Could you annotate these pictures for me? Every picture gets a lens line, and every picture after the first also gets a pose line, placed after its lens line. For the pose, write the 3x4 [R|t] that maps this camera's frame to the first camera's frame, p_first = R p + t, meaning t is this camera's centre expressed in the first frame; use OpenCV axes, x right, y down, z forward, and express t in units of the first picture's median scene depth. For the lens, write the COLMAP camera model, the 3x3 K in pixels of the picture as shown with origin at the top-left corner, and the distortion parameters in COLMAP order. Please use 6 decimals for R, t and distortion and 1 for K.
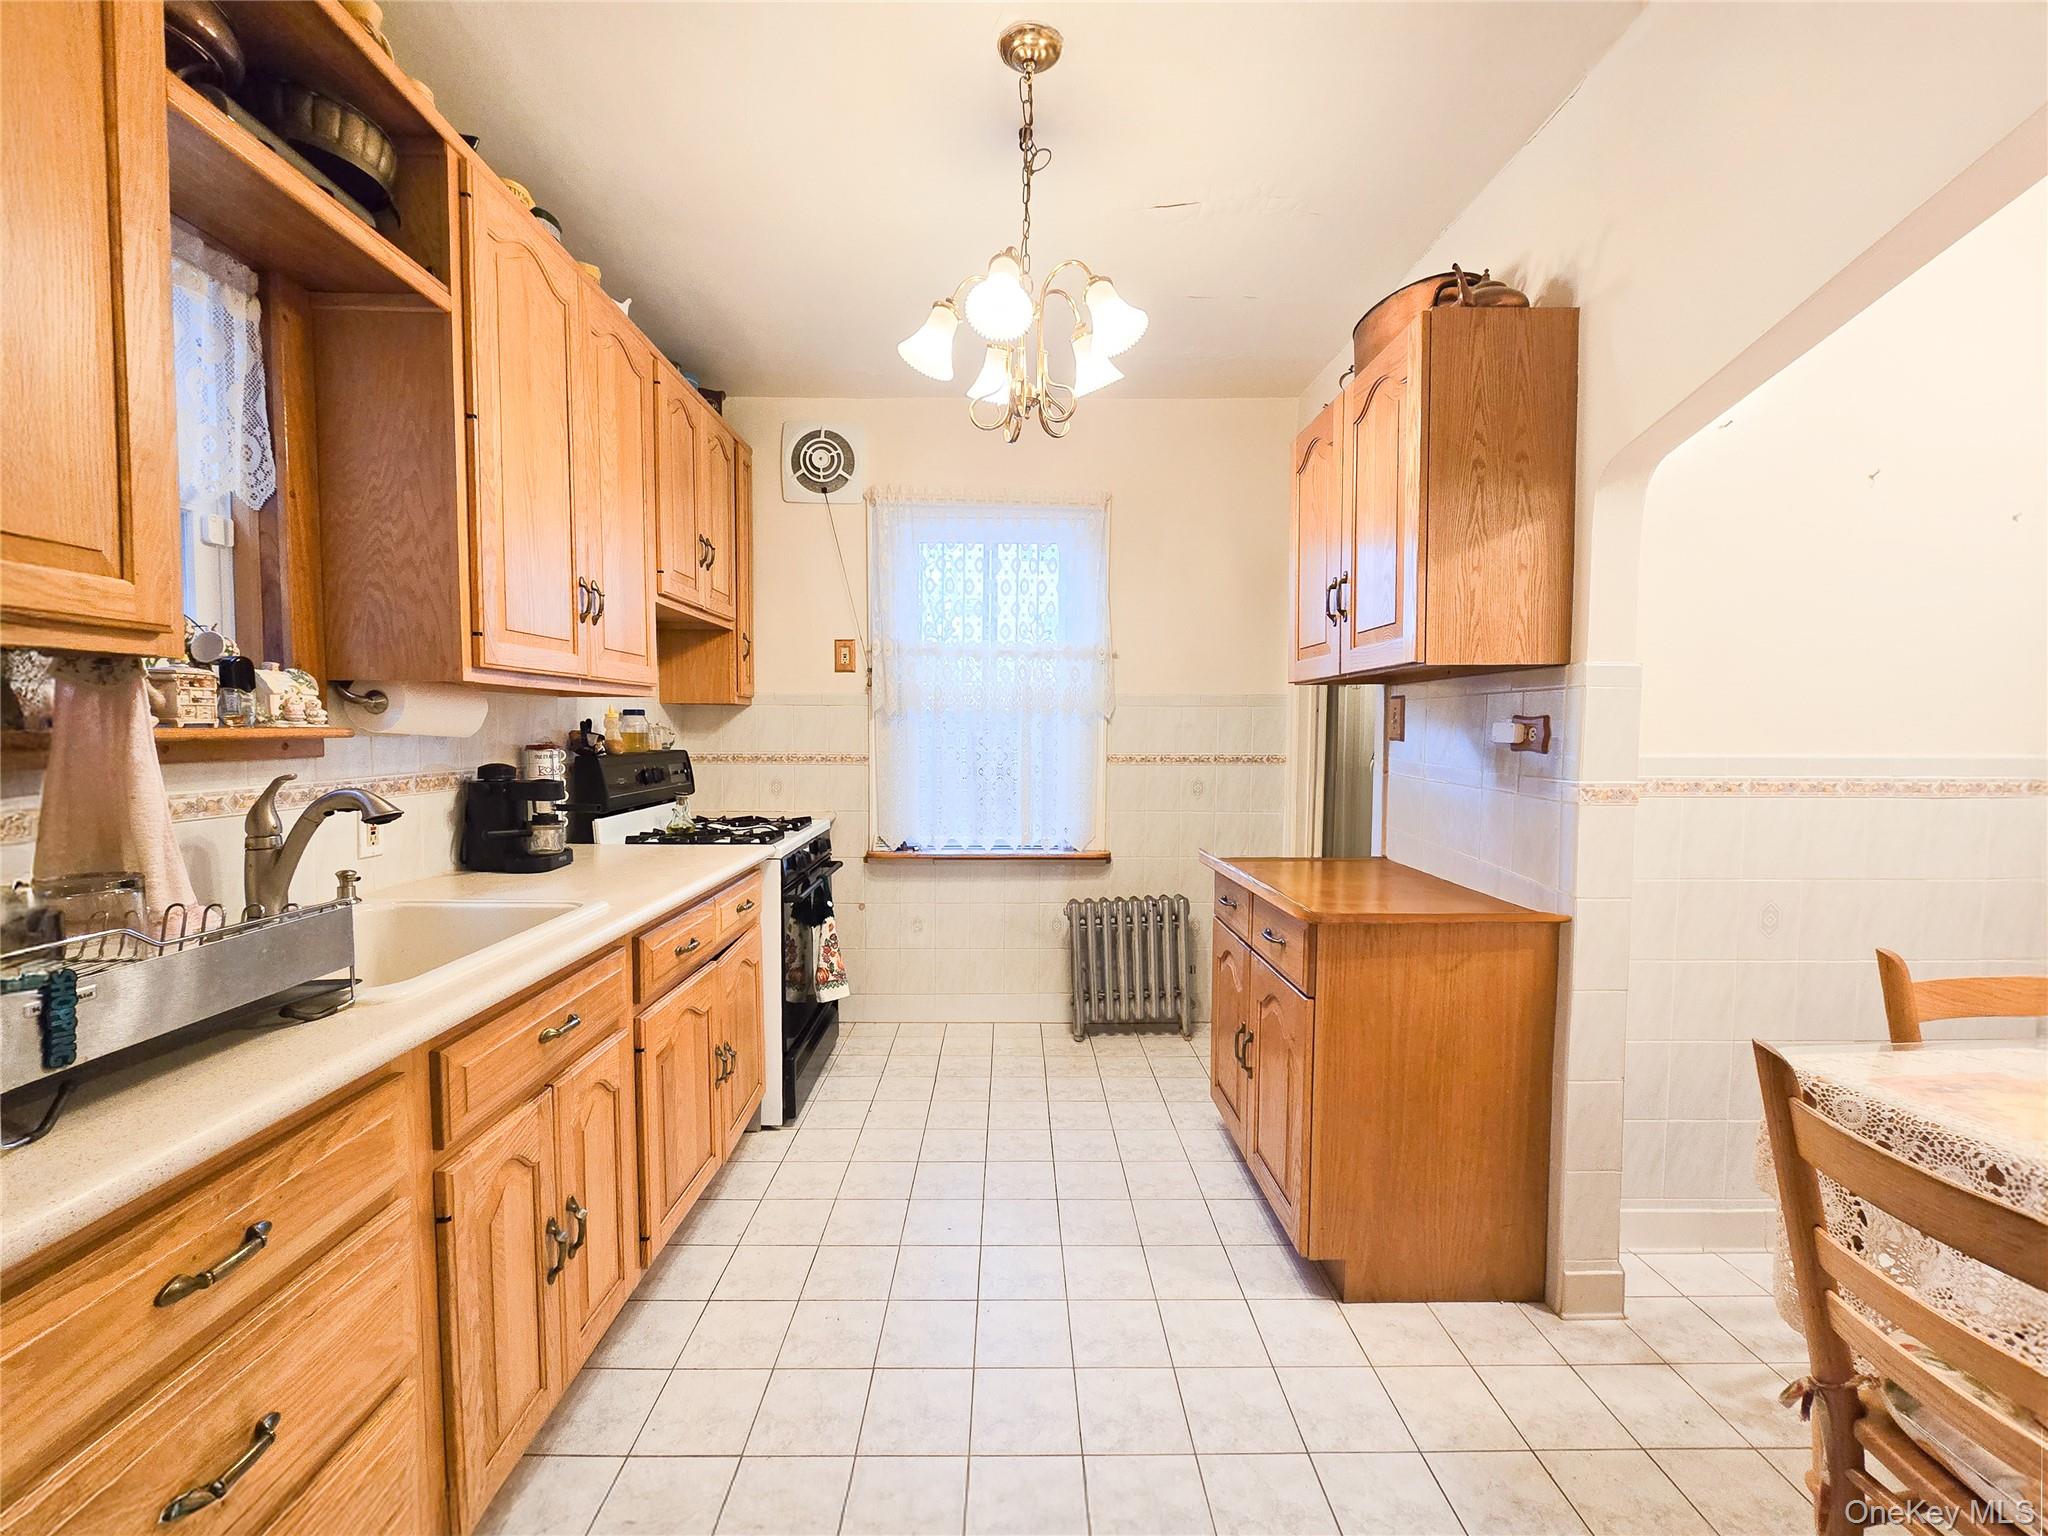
lens RADIAL K [[823.8, 0, 1023.5], [0, 823.8, 765.8], [0, 0, 1]] dist [0.000000, -0.000024]
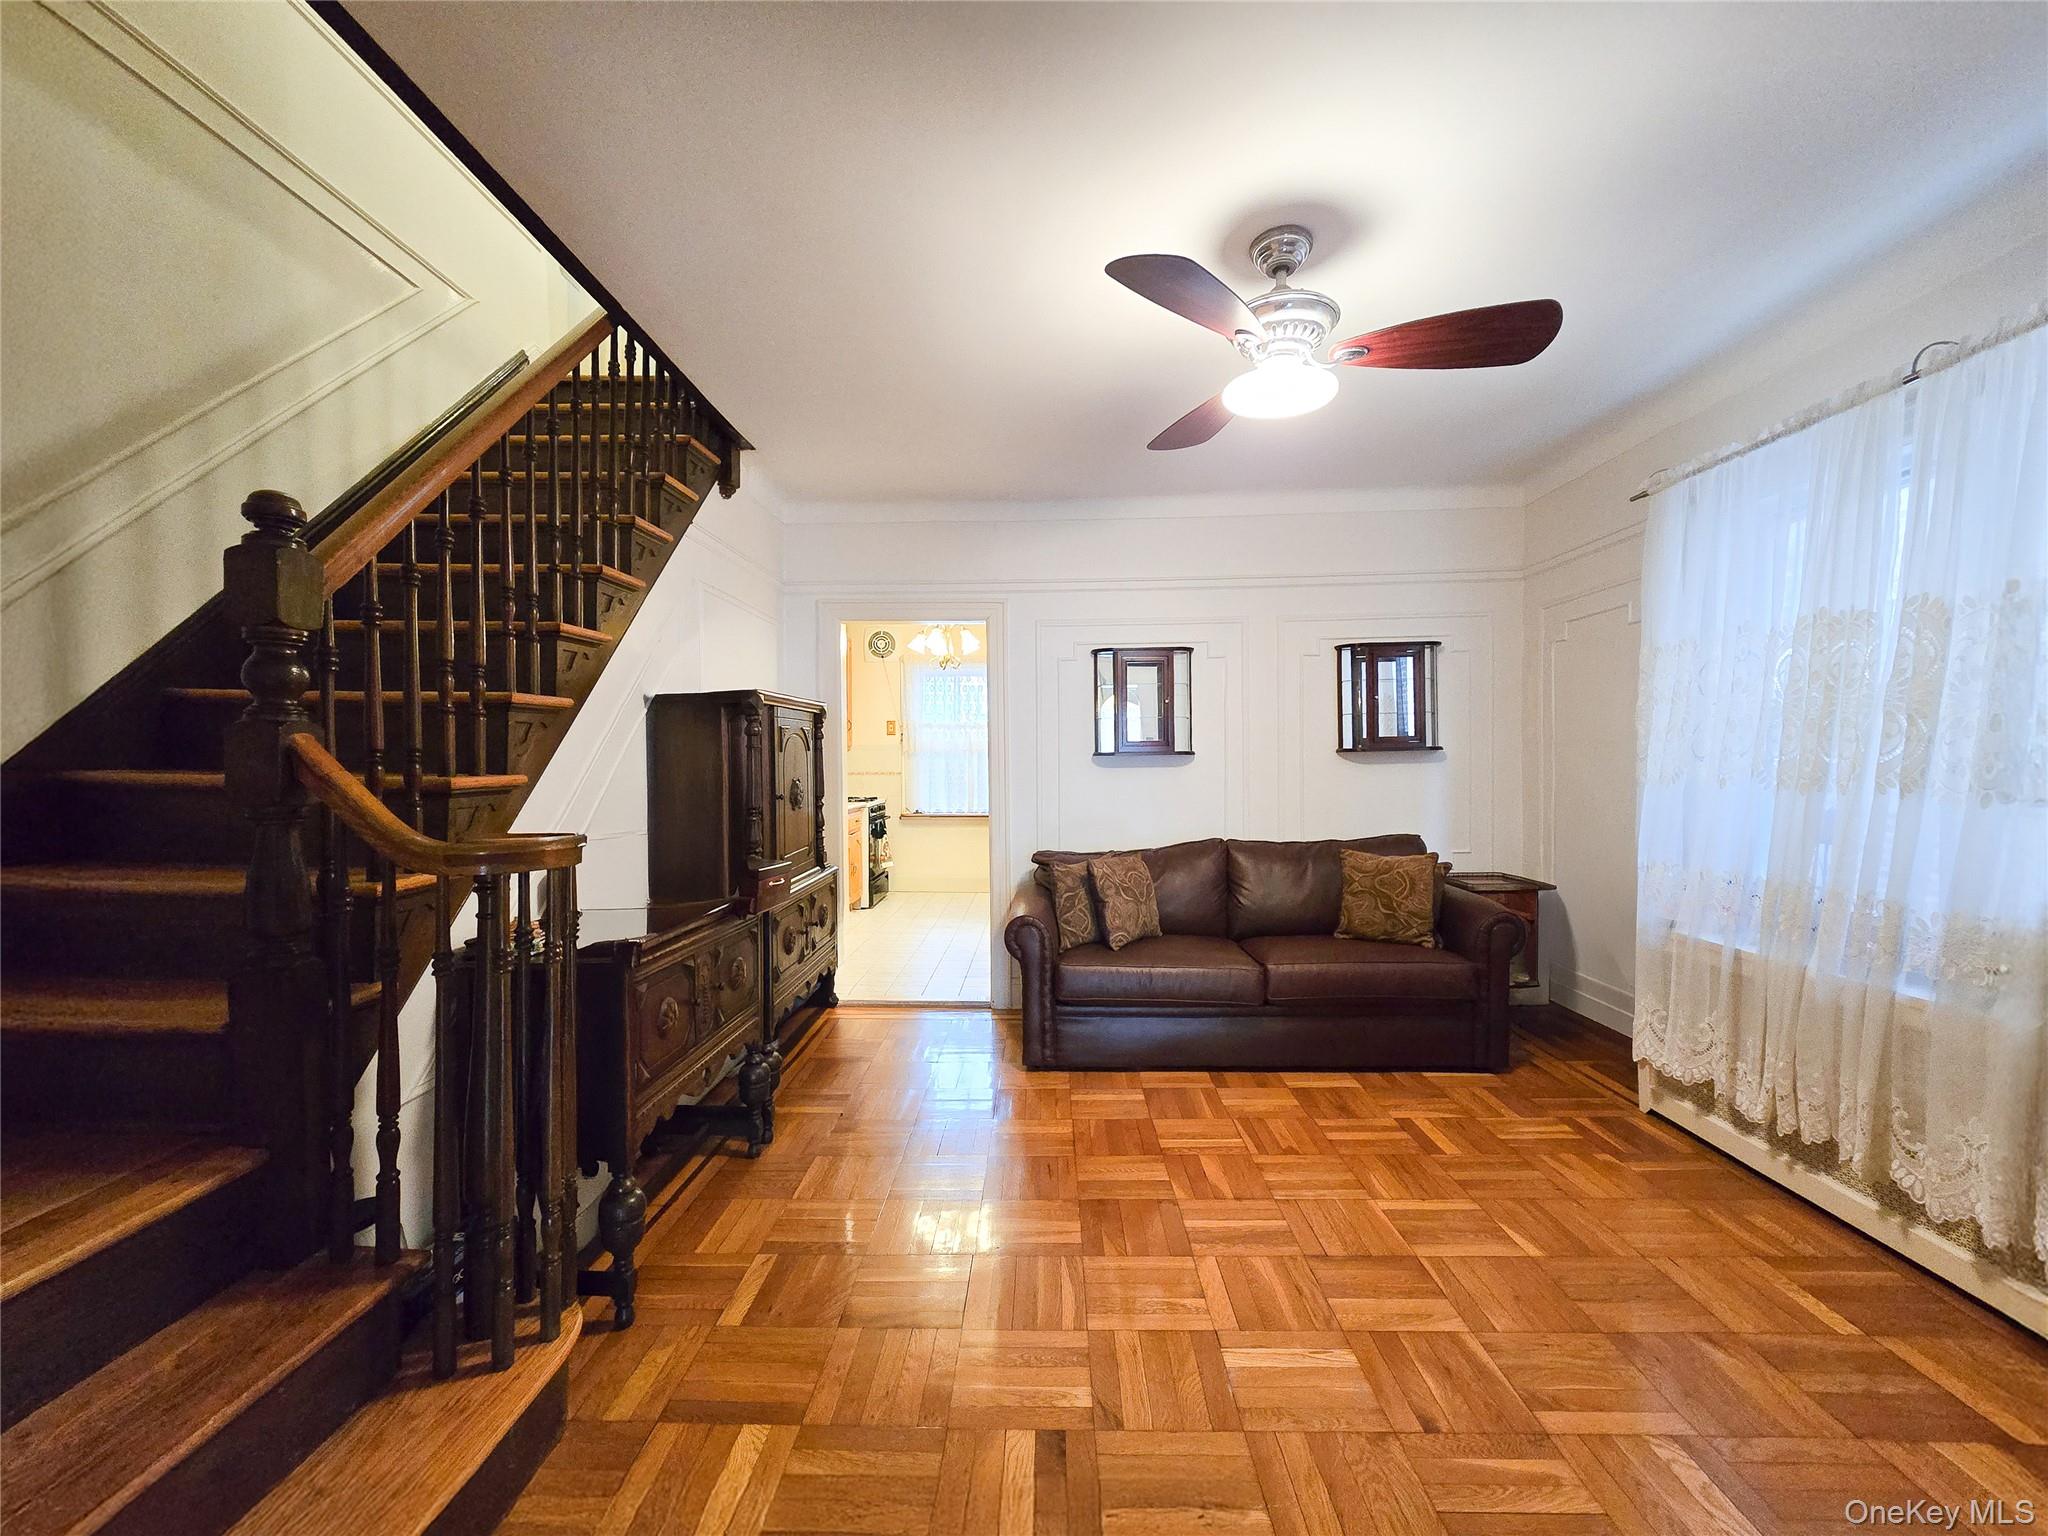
lens RADIAL K [[823.8, 0, 1026.9], [0, 823.8, 775.6], [0, 0, 1]] dist [0.000000, -0.000024]
pose [[0.999113, -0.004487, -0.041860, 0.281340], [0.003499, 0.999714, -0.023666, 0.058698], [0.041955, 0.023499, 0.998843, -1.394686]]
